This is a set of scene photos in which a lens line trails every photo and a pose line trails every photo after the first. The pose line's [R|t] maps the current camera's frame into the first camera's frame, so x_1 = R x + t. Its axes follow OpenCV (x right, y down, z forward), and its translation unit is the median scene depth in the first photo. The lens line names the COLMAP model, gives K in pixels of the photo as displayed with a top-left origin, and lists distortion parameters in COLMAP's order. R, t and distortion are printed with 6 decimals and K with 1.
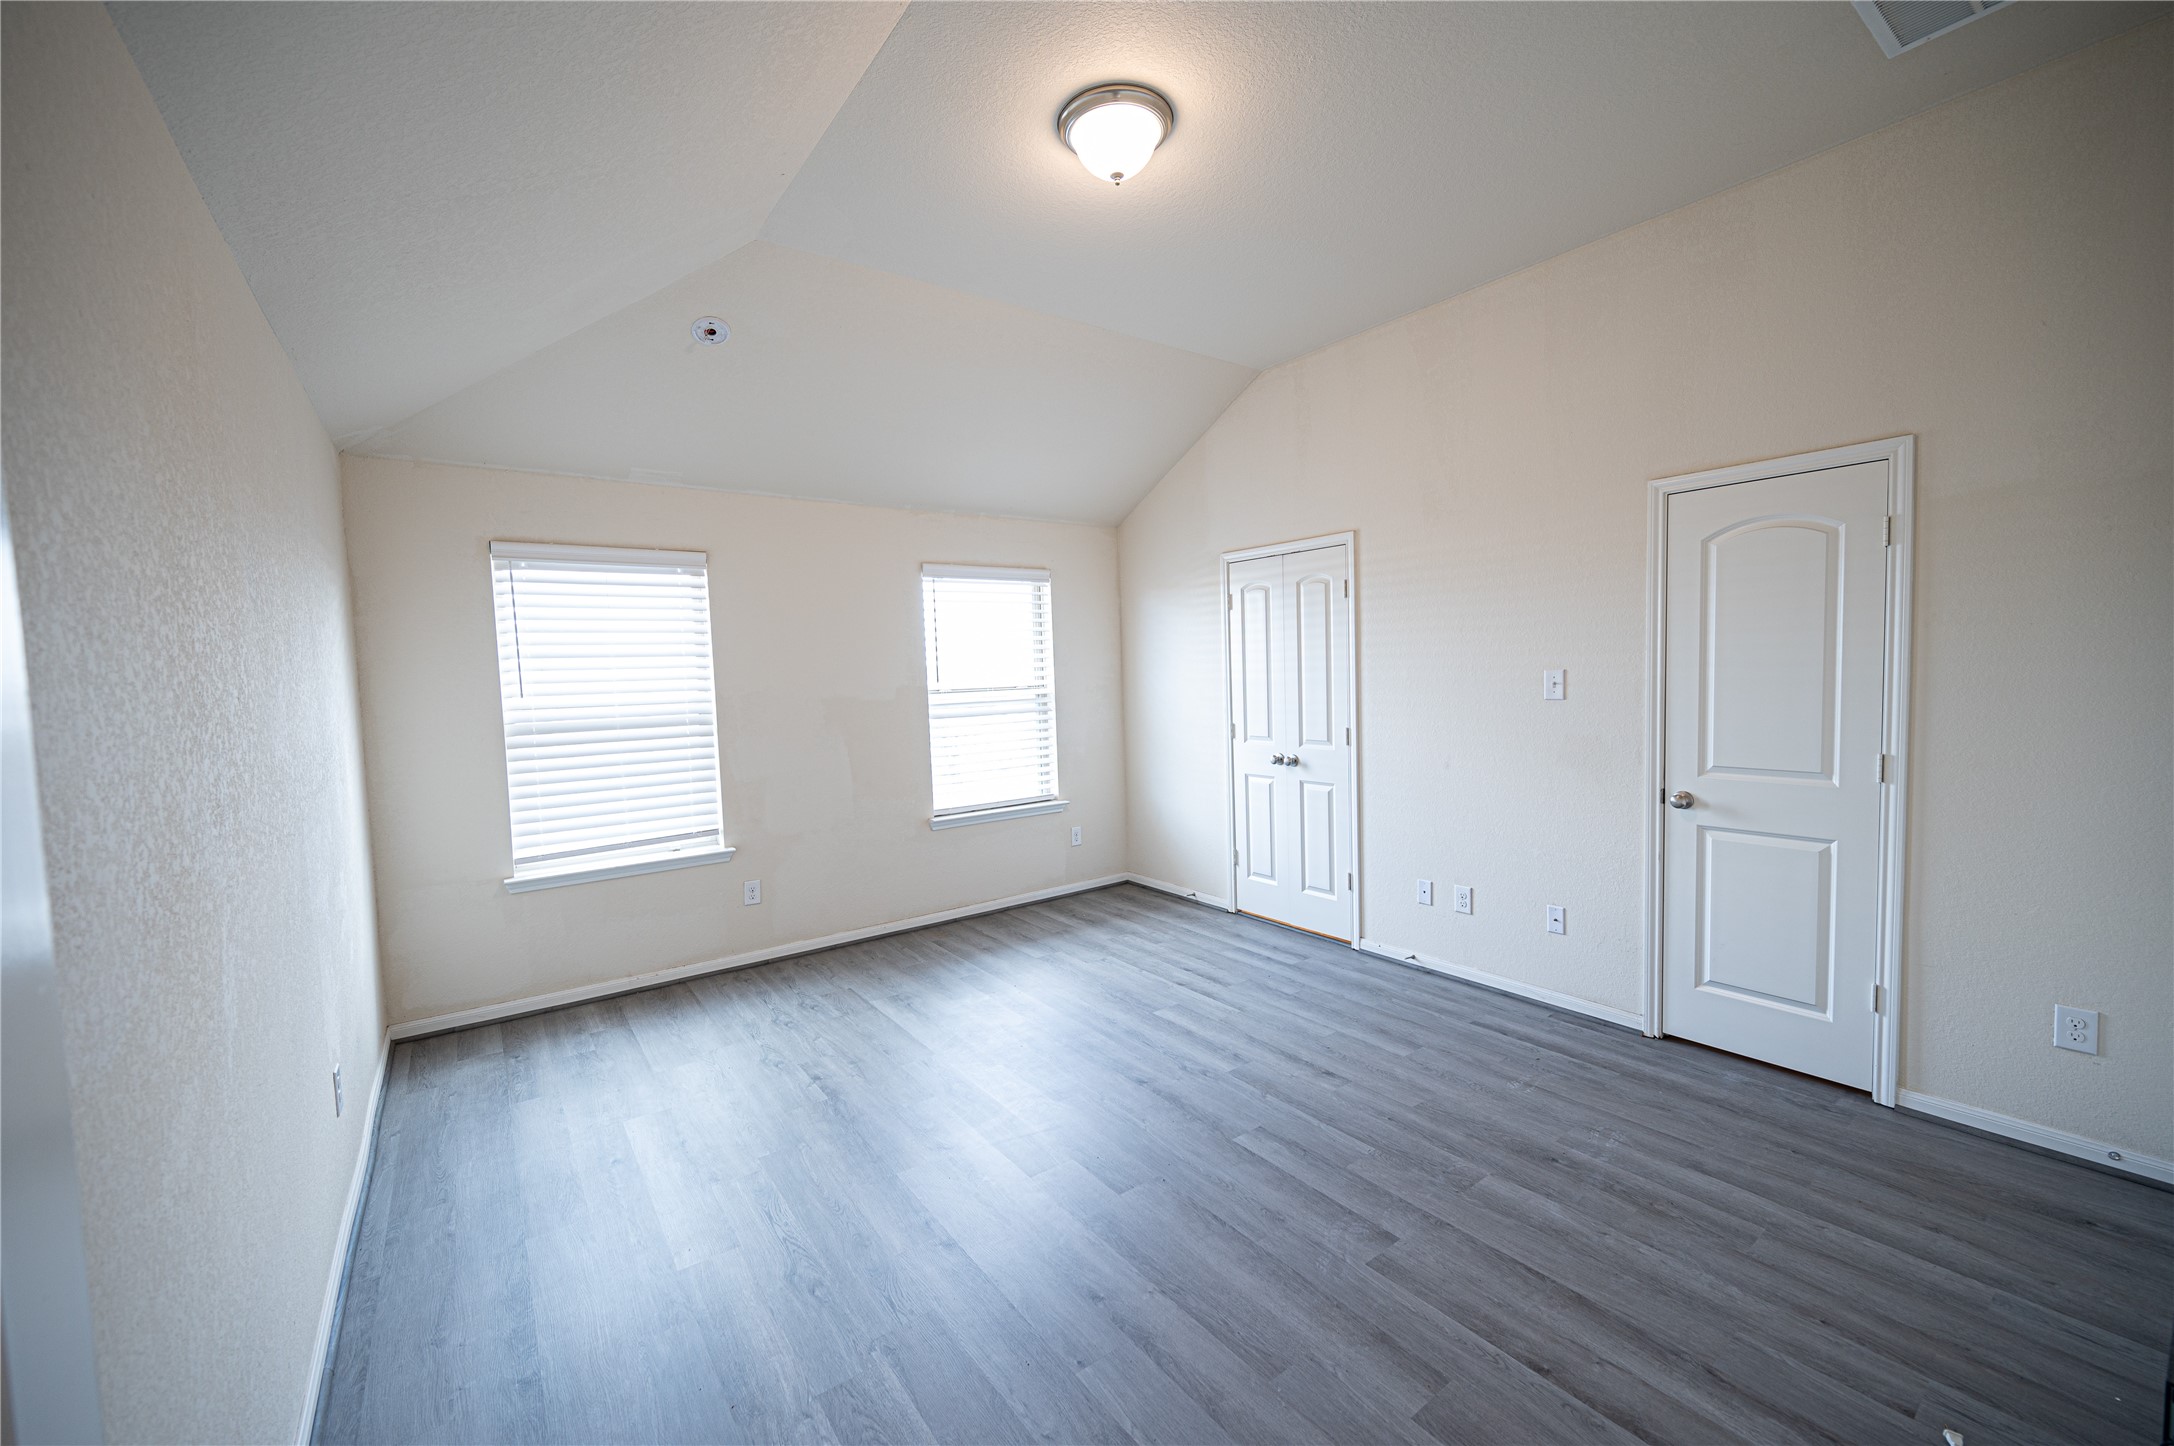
lens RADIAL K [[852.6, 0, 1093.0], [0, 852.6, 717.8], [0, 0, 1]] dist [0.000295, 0.000488]
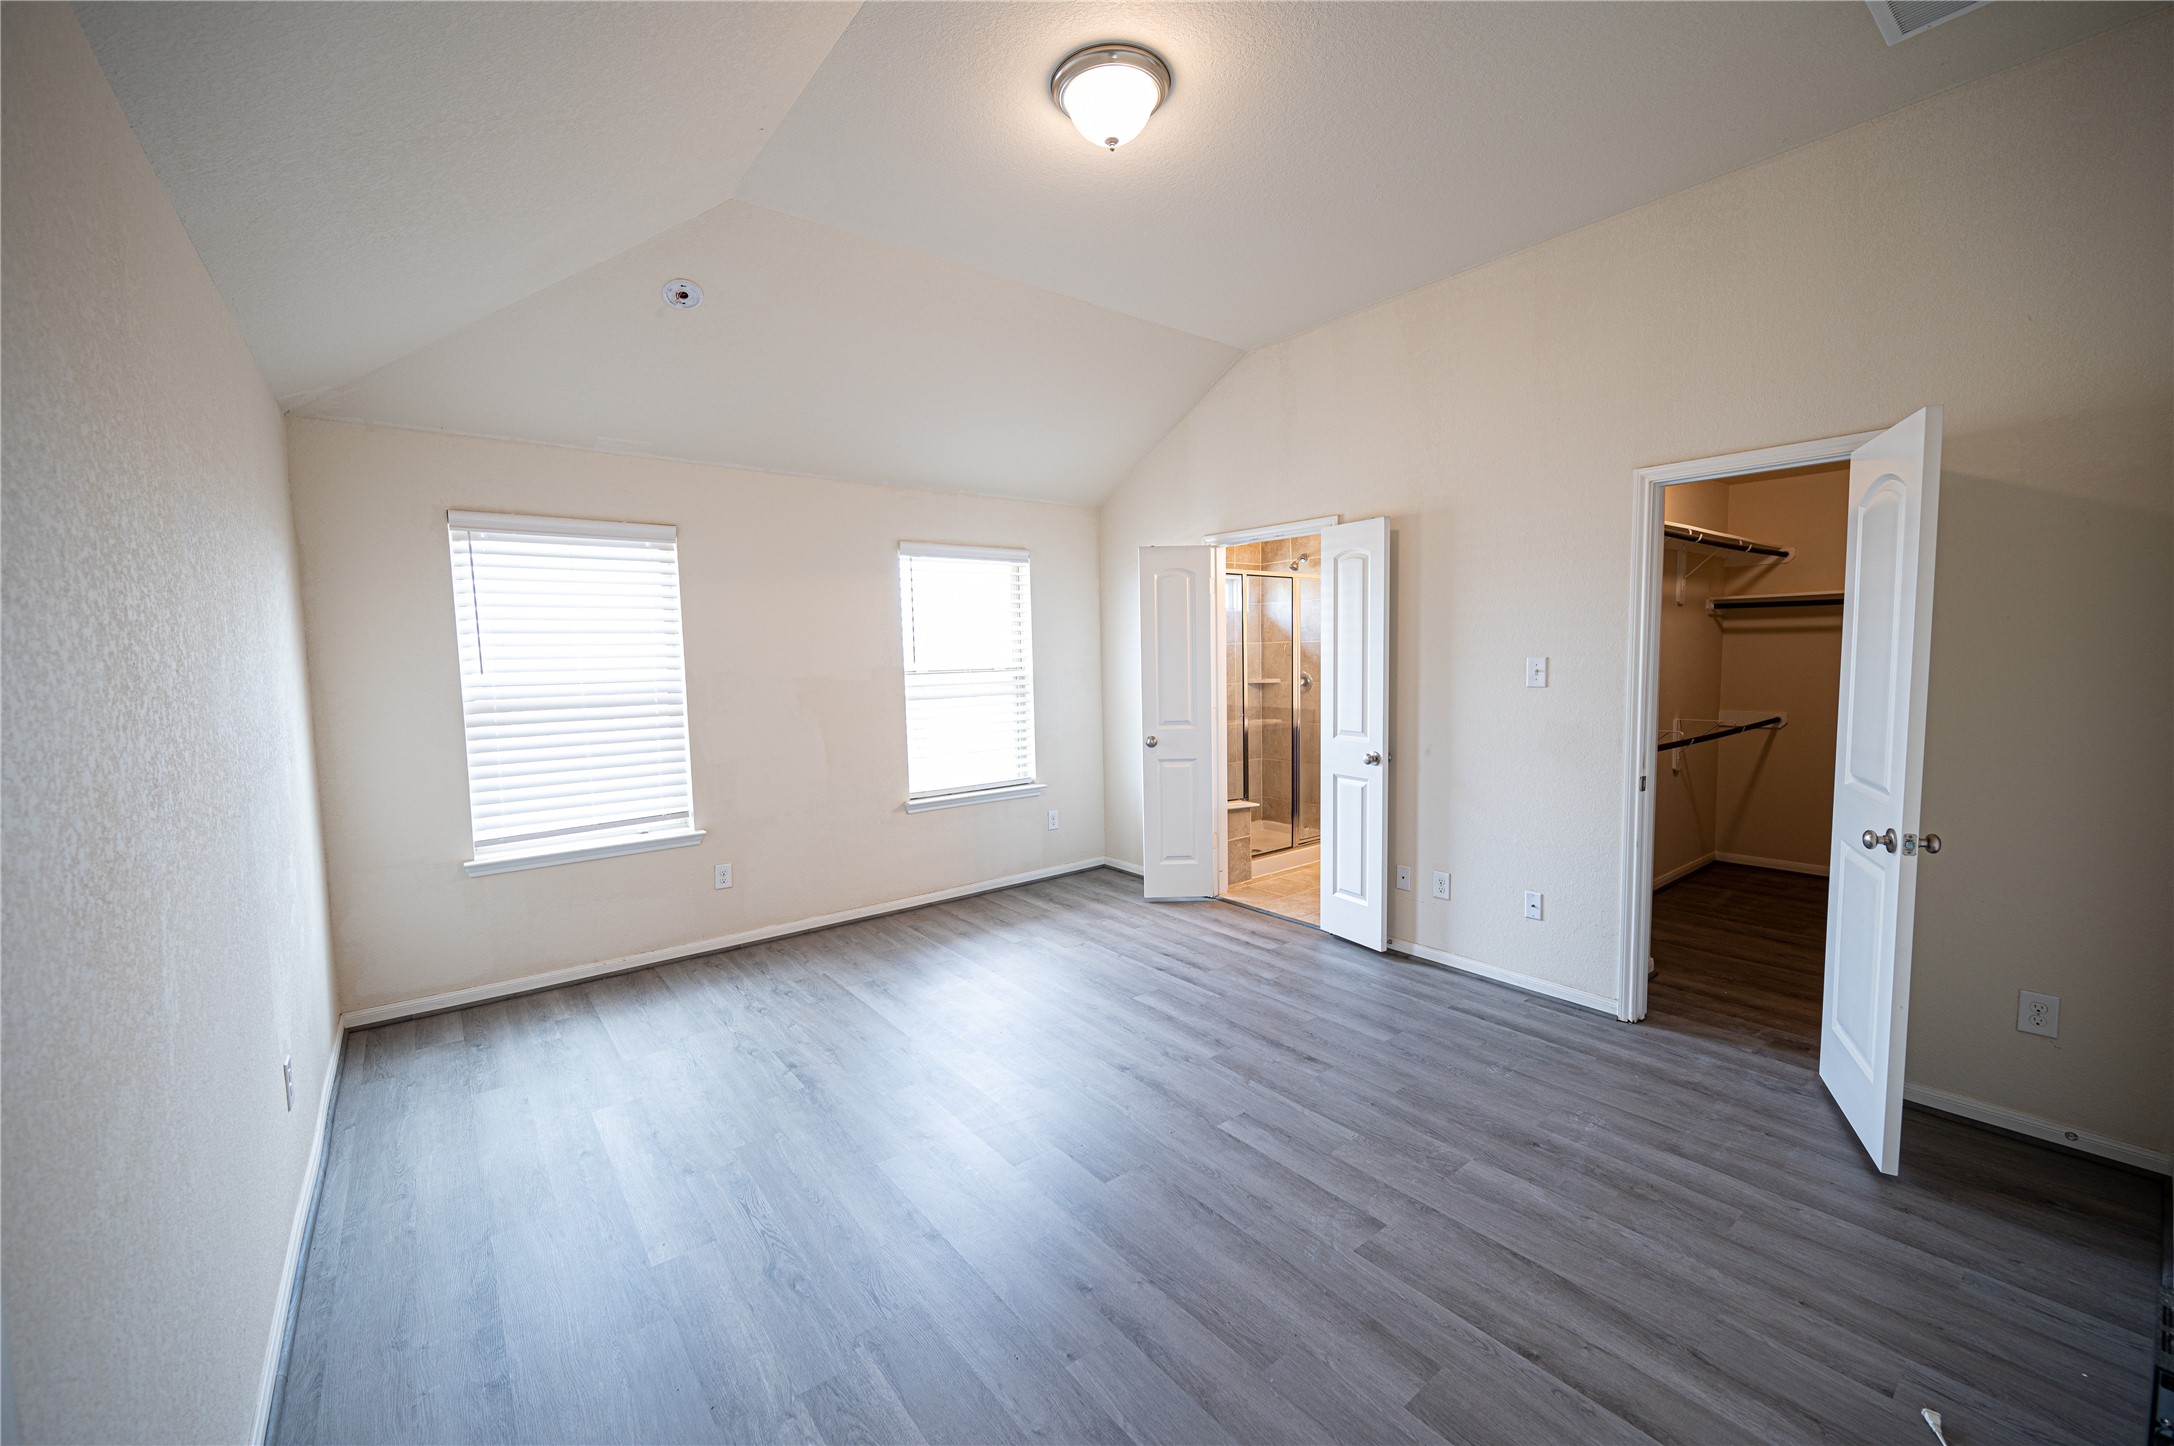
lens RADIAL K [[852.6, 0, 1091.9], [0, 852.6, 716.7], [0, 0, 1]] dist [0.000295, 0.000488]
pose [[0.999374, 0.008971, 0.034227, -0.024697], [-0.009597, 0.999789, 0.018176, 0.000594], [-0.034056, -0.018494, 0.999249, 0.024215]]
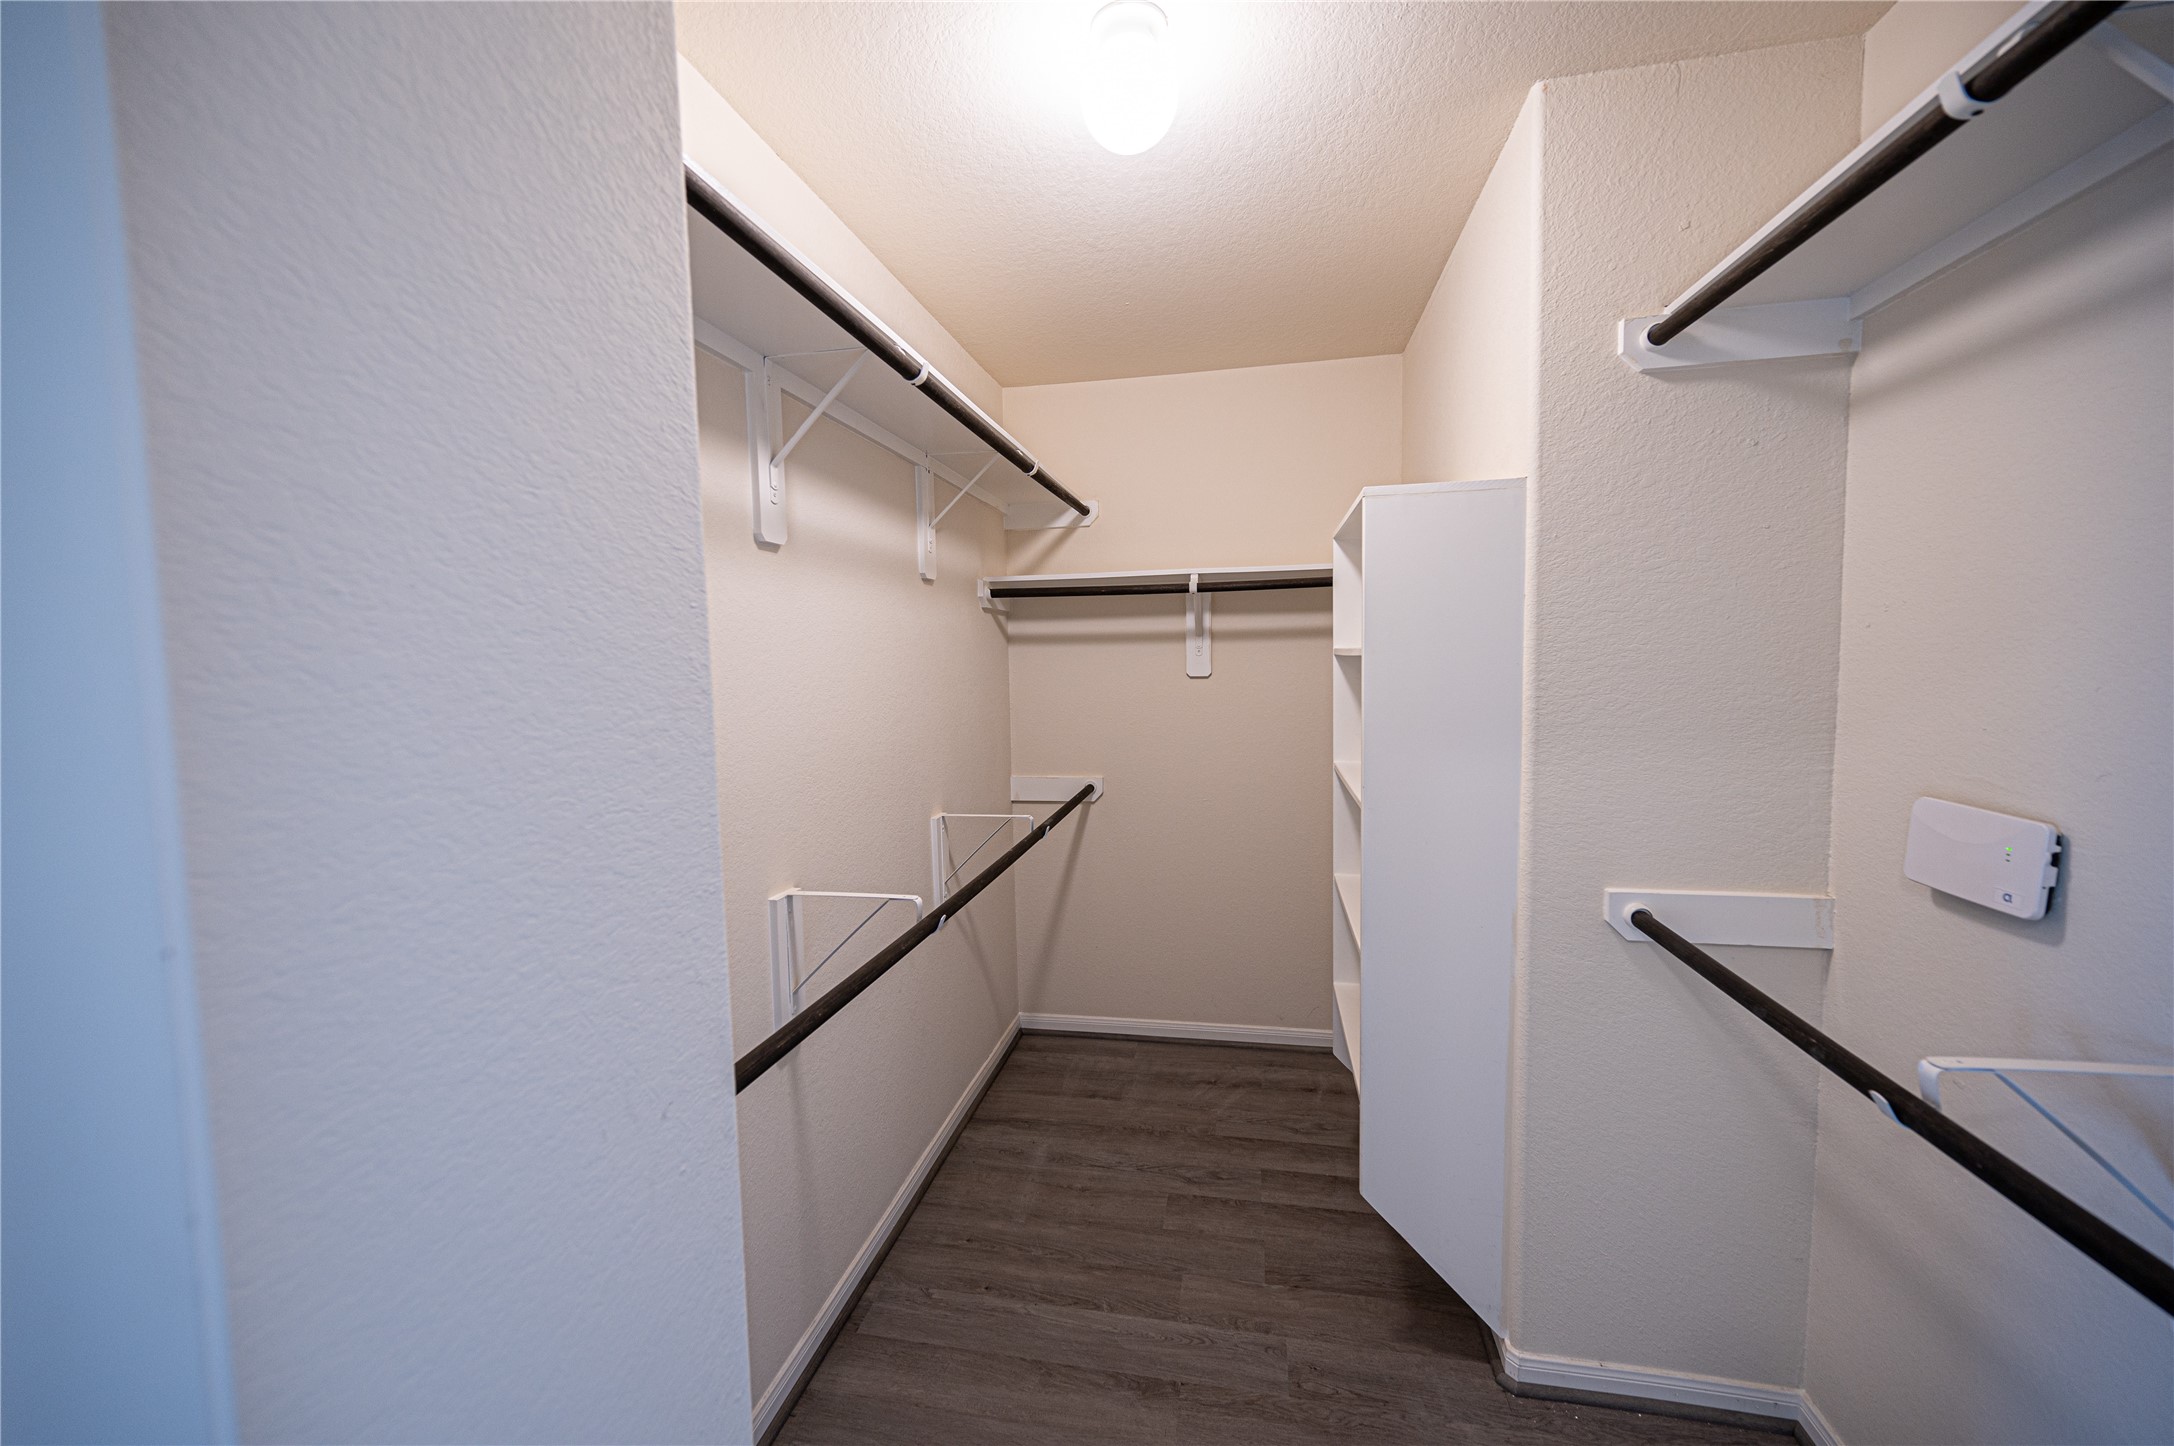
lens RADIAL K [[852.6, 0, 1087.3], [0, 852.6, 716.8], [0, 0, 1]] dist [0.000295, 0.000488]
pose [[0.735881, -0.032996, 0.676306, 0.655875], [0.034743, 0.999336, 0.010953, -0.066716], [-0.676219, 0.015436, 0.736539, 0.859301]]
